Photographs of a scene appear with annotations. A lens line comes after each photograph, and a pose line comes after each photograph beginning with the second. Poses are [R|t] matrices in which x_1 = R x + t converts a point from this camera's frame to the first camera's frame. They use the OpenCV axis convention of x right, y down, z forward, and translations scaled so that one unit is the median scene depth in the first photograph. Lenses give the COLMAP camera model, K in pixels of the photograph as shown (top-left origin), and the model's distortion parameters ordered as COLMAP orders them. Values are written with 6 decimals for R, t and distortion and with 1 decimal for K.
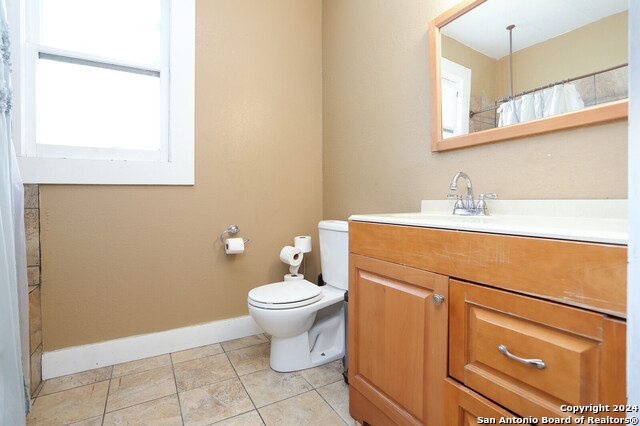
lens RADIAL K [[310.0, 0, 319.4], [0, 310.0, 208.8], [0, 0, 1]] dist [-0.027602, 0.007086]
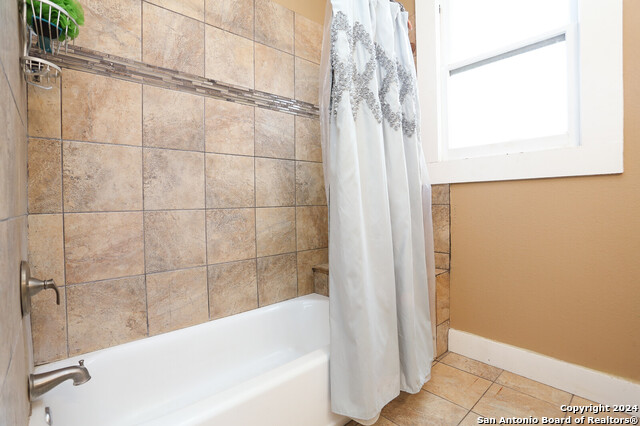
lens RADIAL K [[310.0, 0, 320.5], [0, 310.0, 208.5], [0, 0, 1]] dist [-0.027602, 0.007086]
pose [[0.222159, 0.025961, -0.974665, 0.124575], [-0.013222, 0.999634, 0.023612, -0.007524], [0.974921, 0.007641, 0.222420, 0.246209]]
